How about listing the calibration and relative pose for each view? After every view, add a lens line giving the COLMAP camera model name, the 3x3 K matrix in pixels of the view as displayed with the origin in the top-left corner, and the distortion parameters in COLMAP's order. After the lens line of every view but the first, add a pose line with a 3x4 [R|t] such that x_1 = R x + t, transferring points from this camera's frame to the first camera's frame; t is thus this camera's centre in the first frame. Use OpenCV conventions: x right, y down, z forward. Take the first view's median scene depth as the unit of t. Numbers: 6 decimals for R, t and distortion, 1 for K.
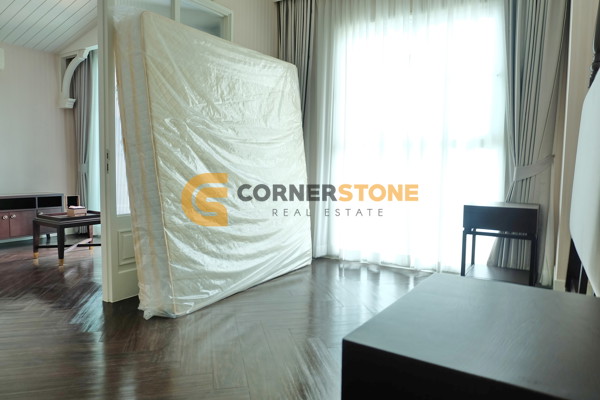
lens RADIAL K [[414.3, 0, 305.4], [0, 414.3, 199.1], [0, 0, 1]] dist [-0.055584, 0.061129]
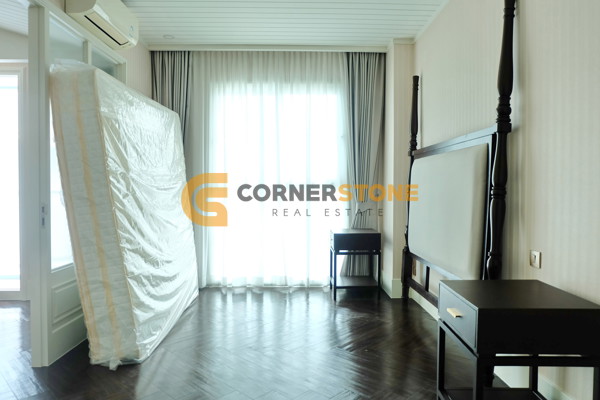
lens RADIAL K [[414.3, 0, 305.4], [0, 414.3, 199.1], [0, 0, 1]] dist [-0.055584, 0.061129]
pose [[0.833753, -0.020608, 0.551753, -0.427508], [0.045214, 0.998495, -0.031029, -0.059443], [-0.550283, 0.050817, 0.833430, -0.089745]]
